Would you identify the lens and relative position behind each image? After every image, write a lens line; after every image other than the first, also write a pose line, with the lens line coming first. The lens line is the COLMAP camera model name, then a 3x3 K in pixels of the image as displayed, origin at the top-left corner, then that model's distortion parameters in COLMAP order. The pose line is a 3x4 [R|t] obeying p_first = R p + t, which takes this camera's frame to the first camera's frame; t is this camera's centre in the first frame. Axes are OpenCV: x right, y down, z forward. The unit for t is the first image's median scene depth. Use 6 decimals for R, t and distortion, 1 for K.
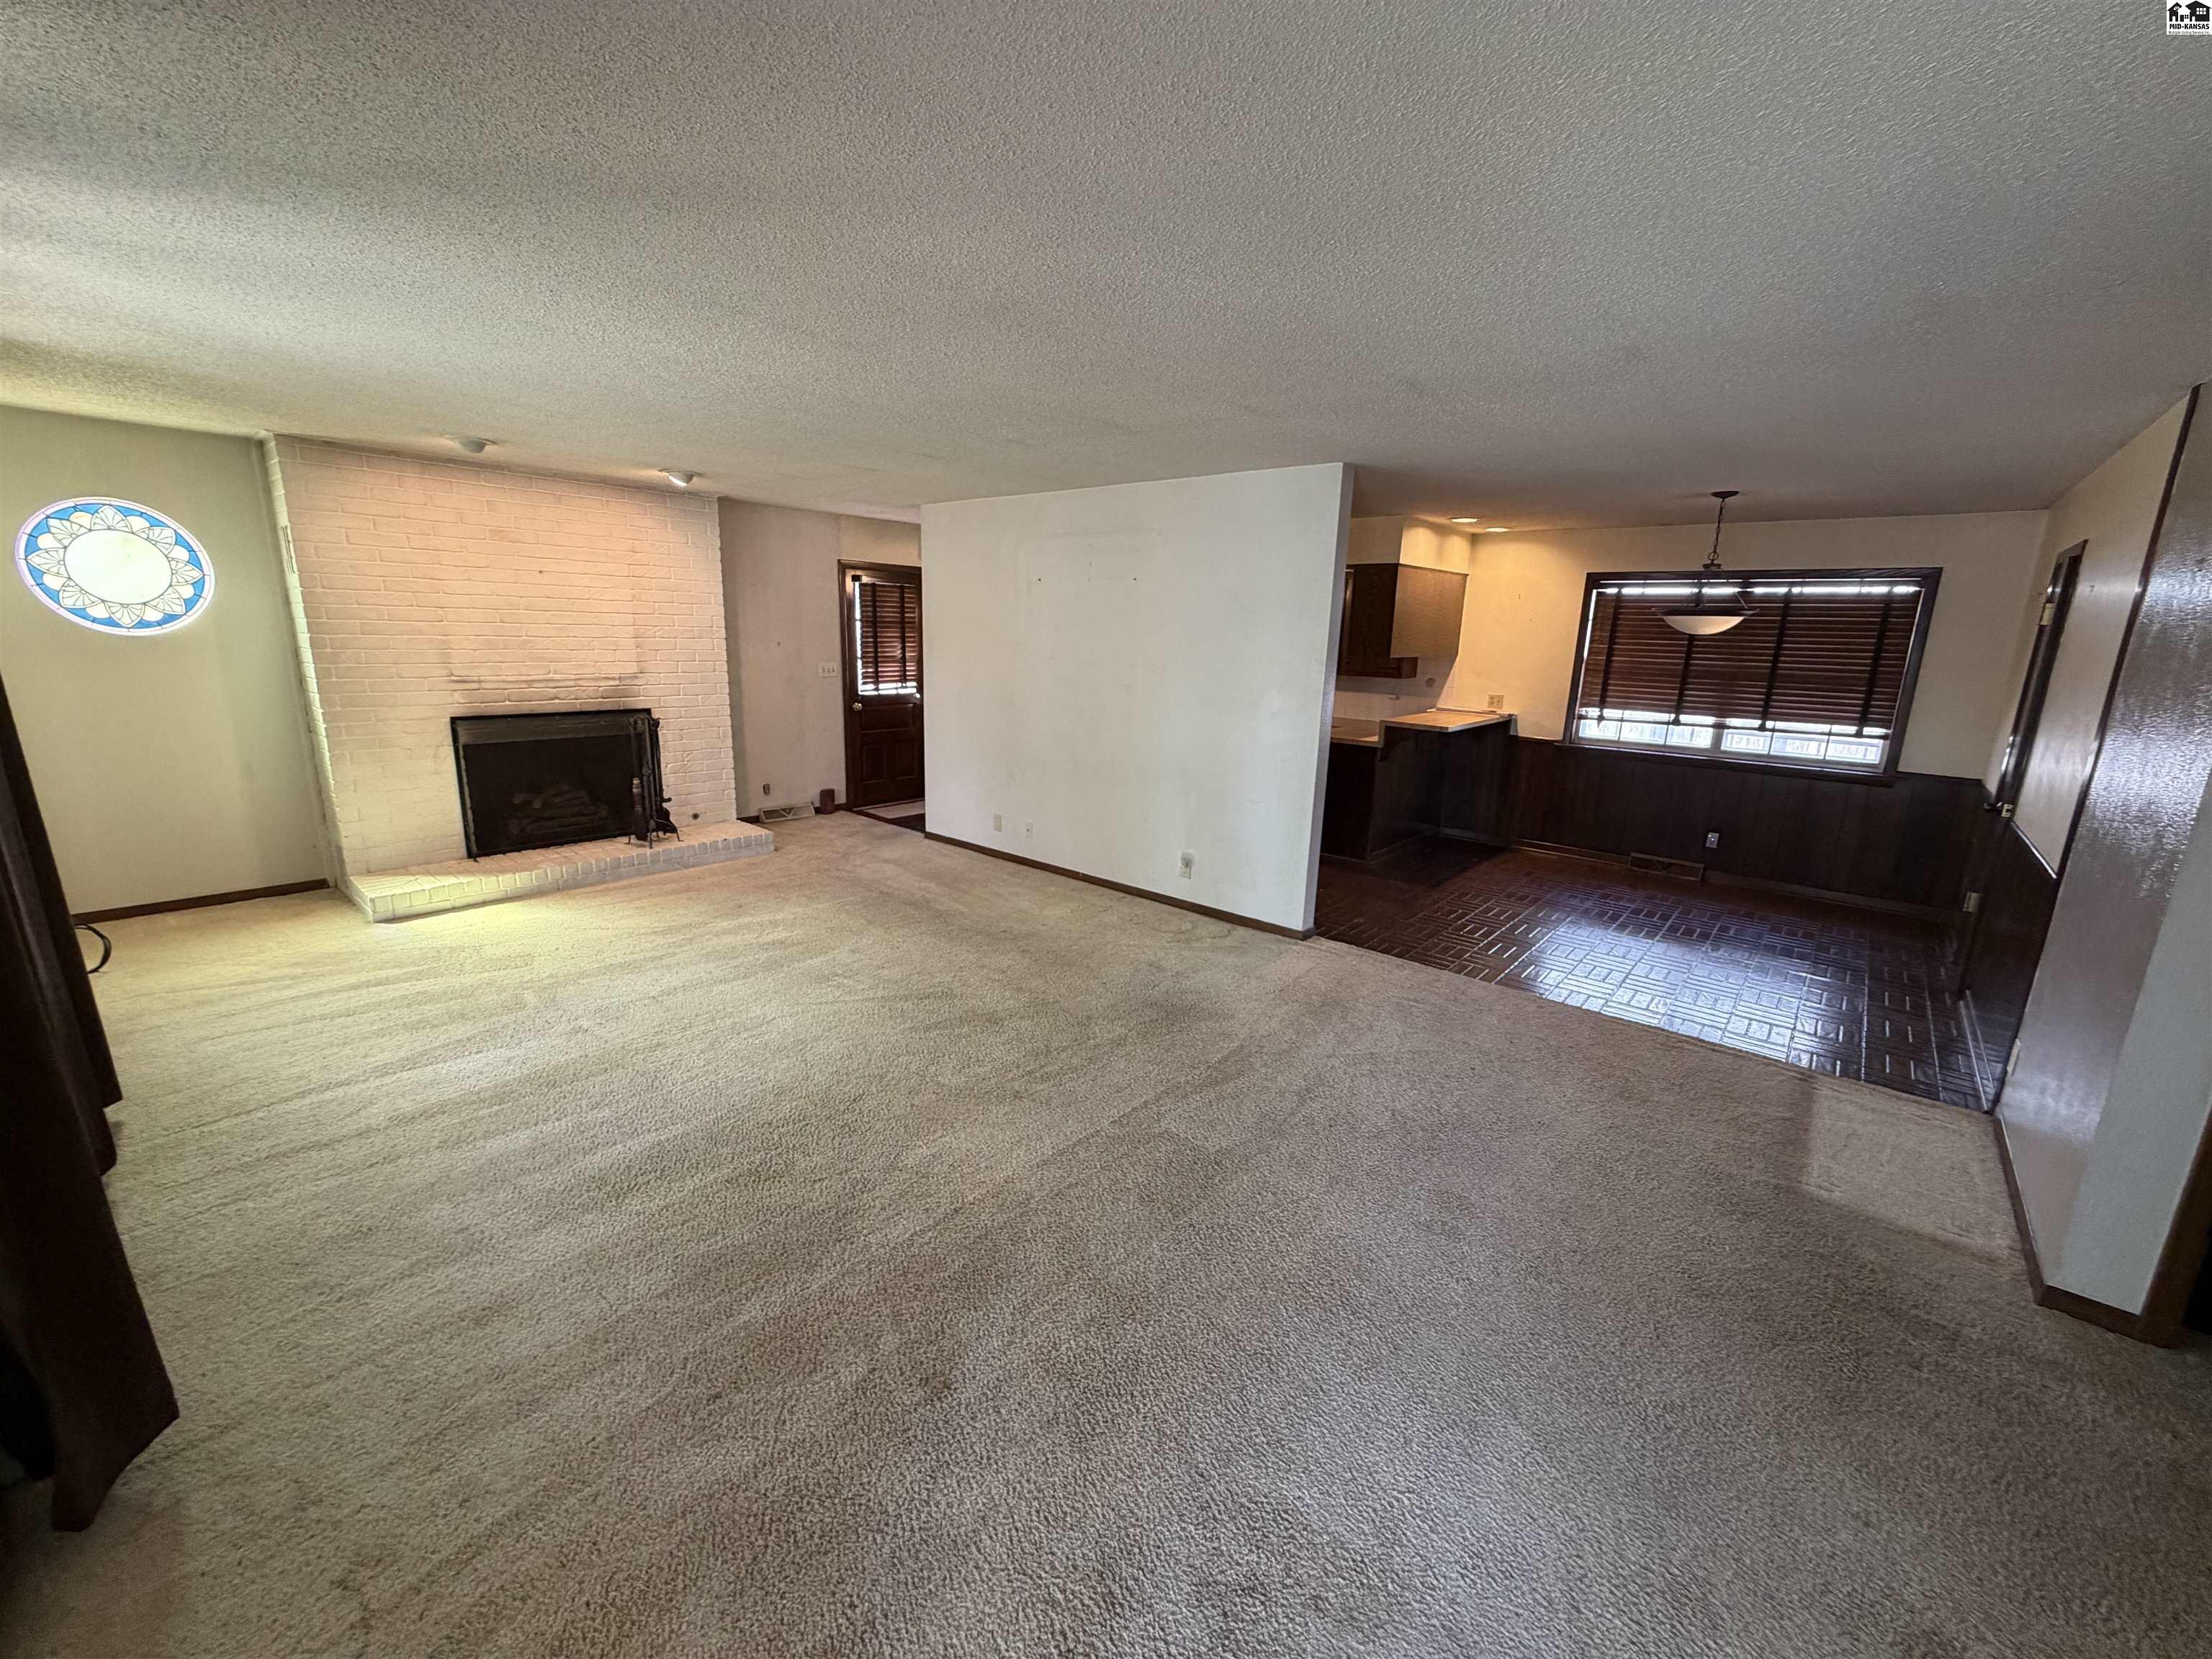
lens RADIAL K [[882.8, 0, 1100.2], [0, 882.8, 828.3], [0, 0, 1]] dist [0.000012, -0.000090]
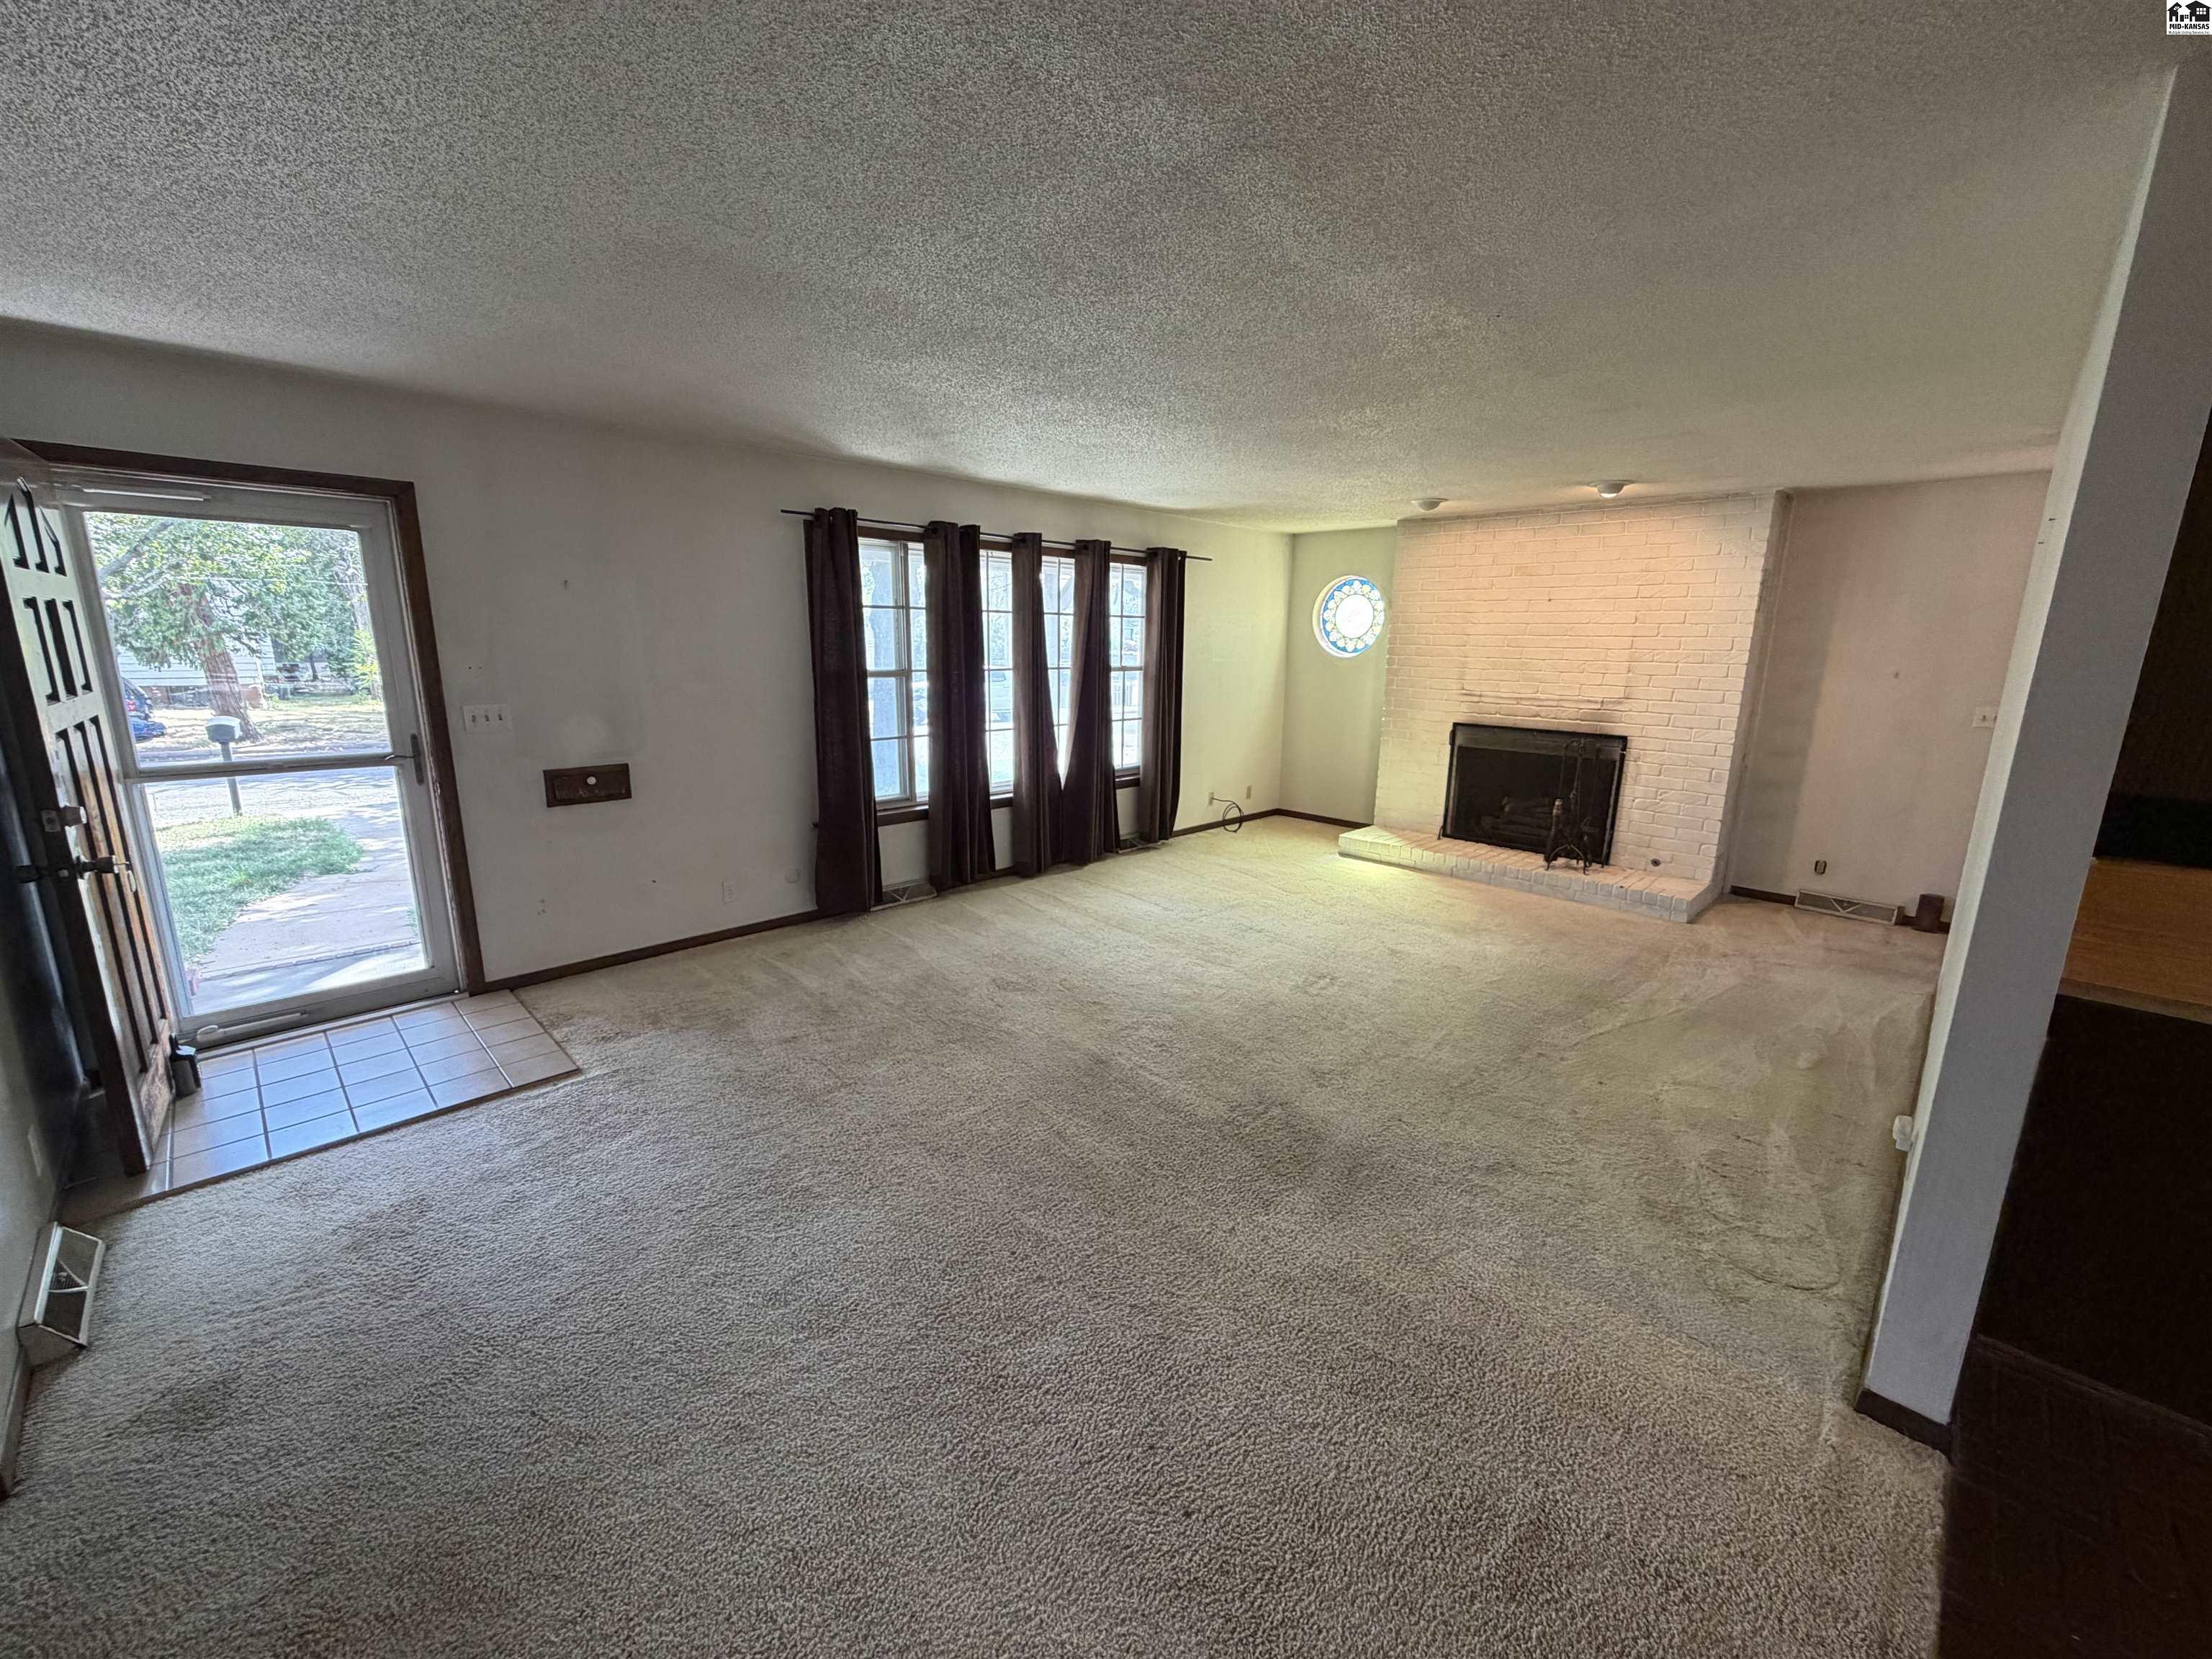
lens RADIAL K [[882.8, 0, 1100.2], [0, 882.8, 828.3], [0, 0, 1]] dist [0.000012, -0.000090]
pose [[-0.067633, 0.180217, -0.981299, 0.483132], [-0.236595, 0.952599, 0.191253, -0.091547], [0.969252, 0.245105, -0.021789, 0.511577]]
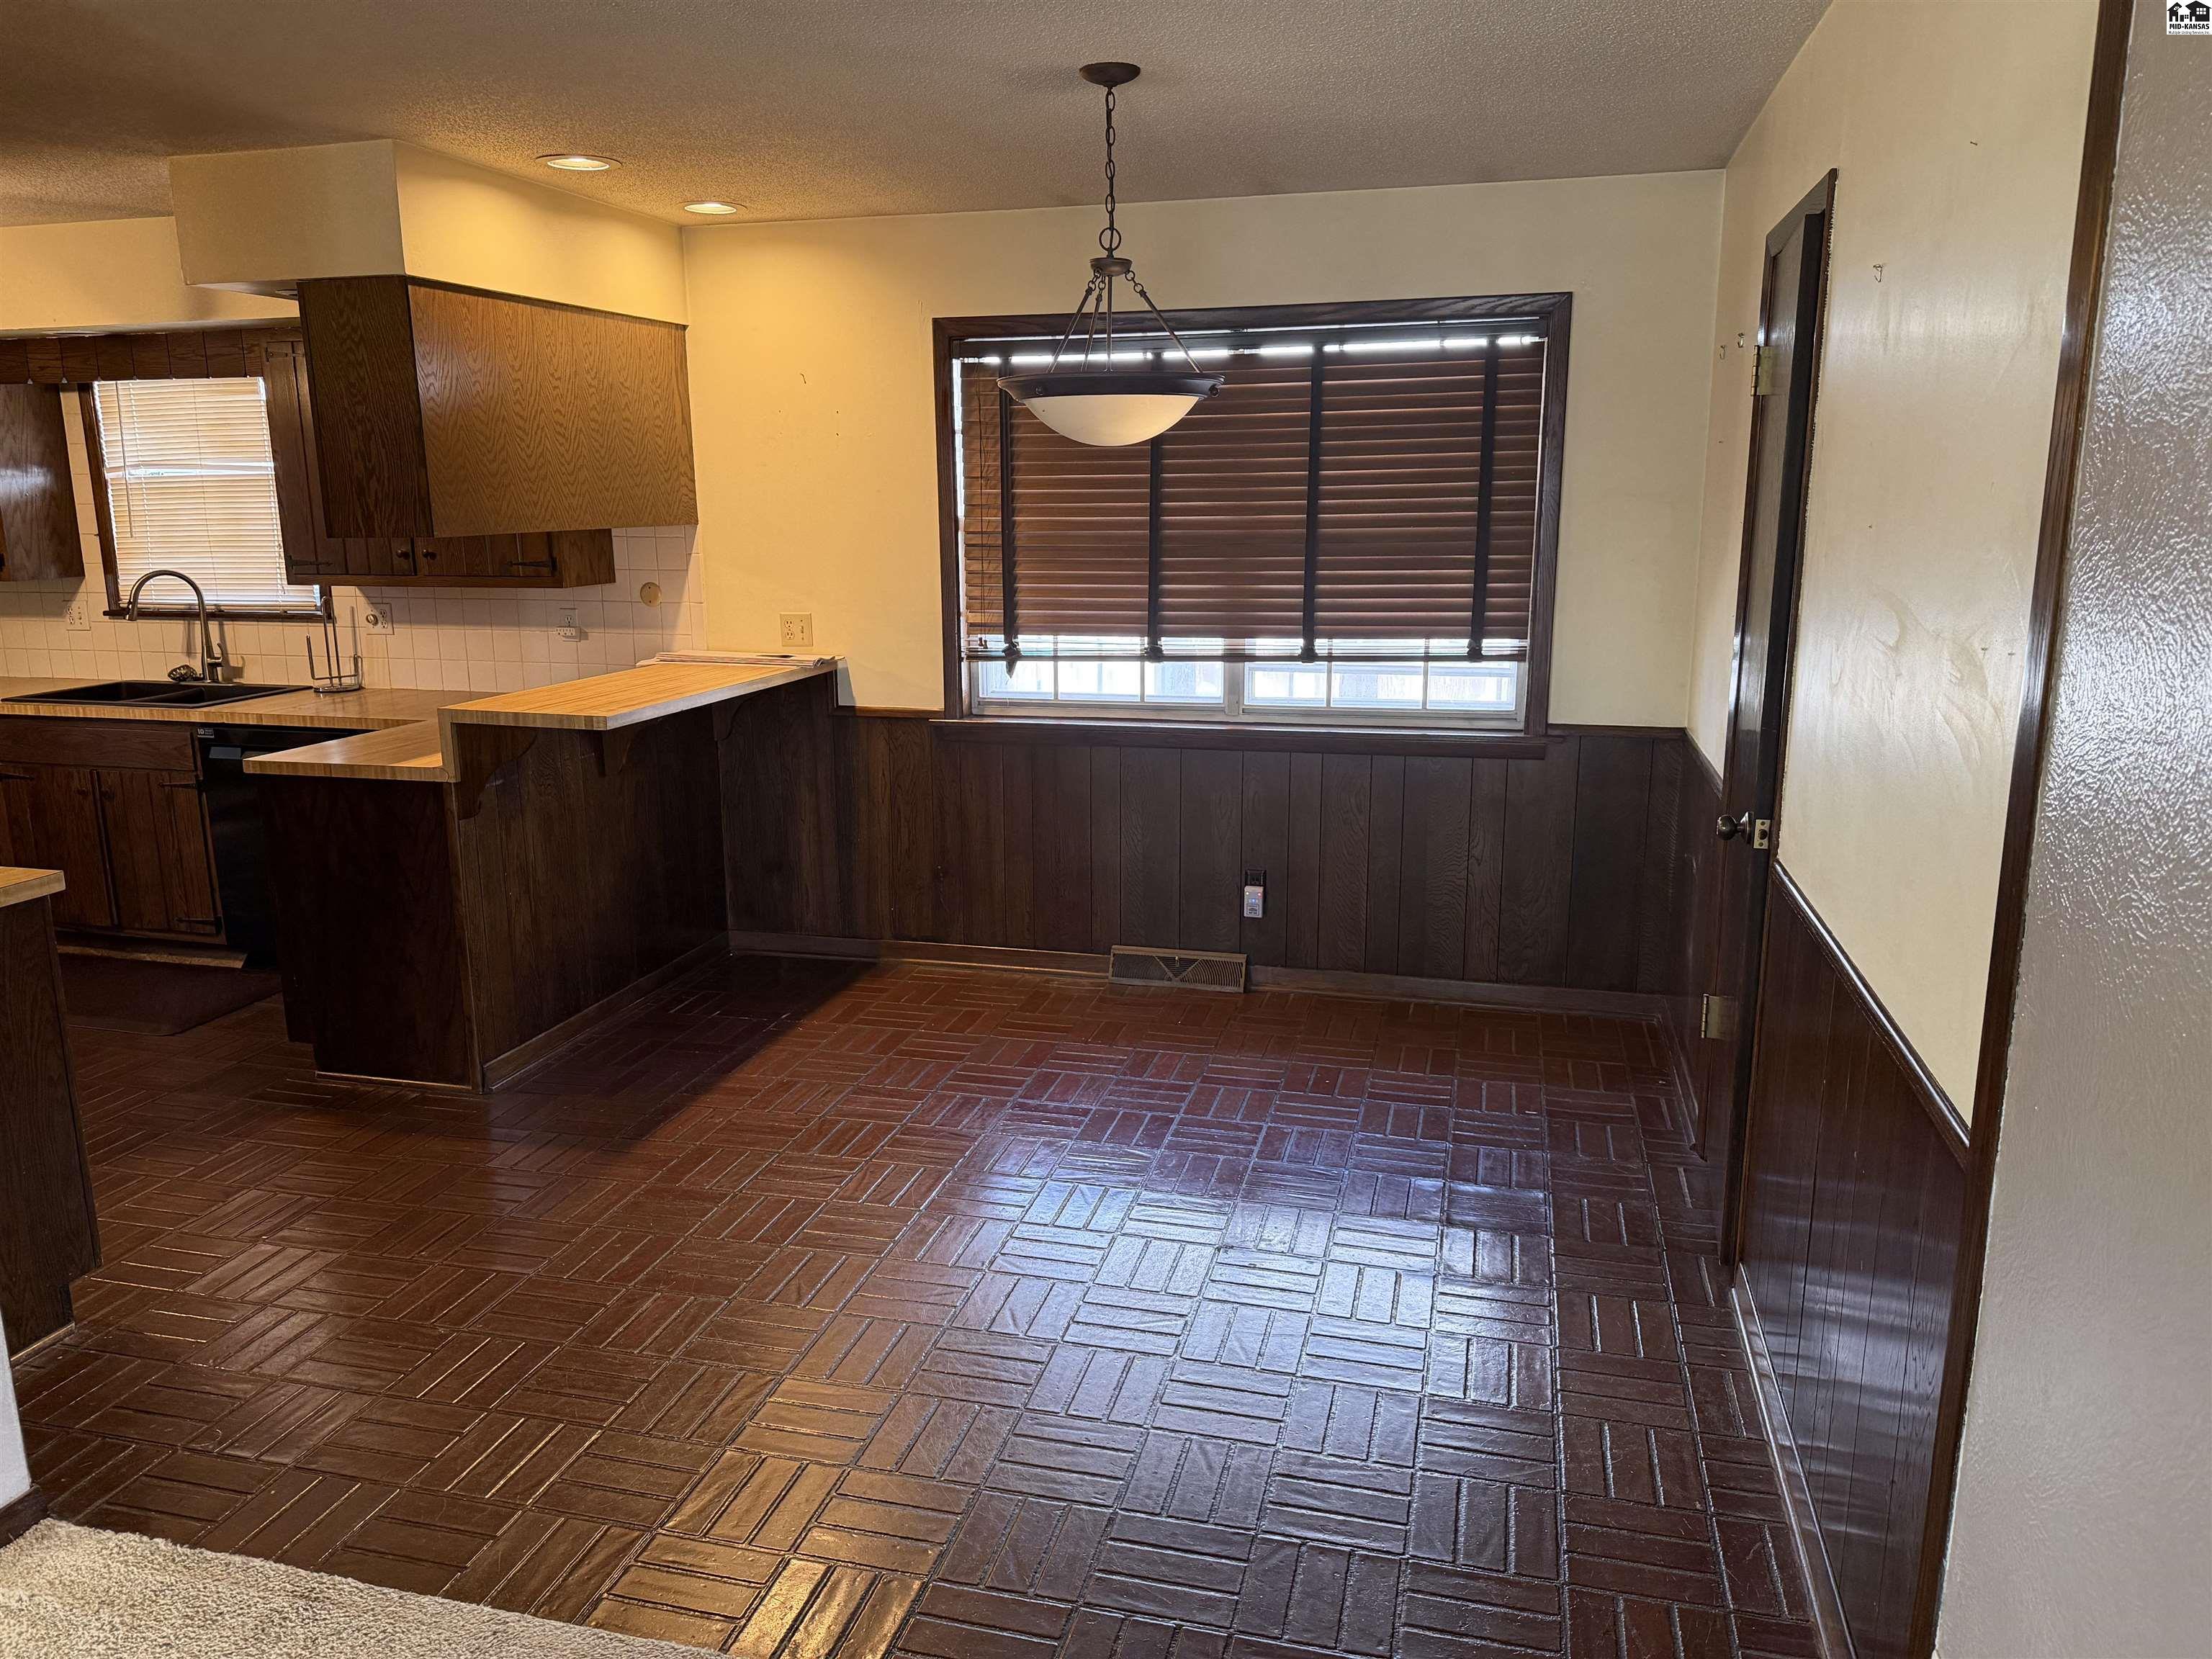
lens RADIAL K [[1511.8, 0, 1106.0], [0, 1511.8, 829.5], [0, 0, 1]] dist [0.195646, -0.385505]
pose [[0.896860, -0.126728, 0.423772, 0.314333], [0.129193, 0.991352, 0.023040, -0.056568], [-0.423027, 0.034084, 0.905476, 0.335223]]
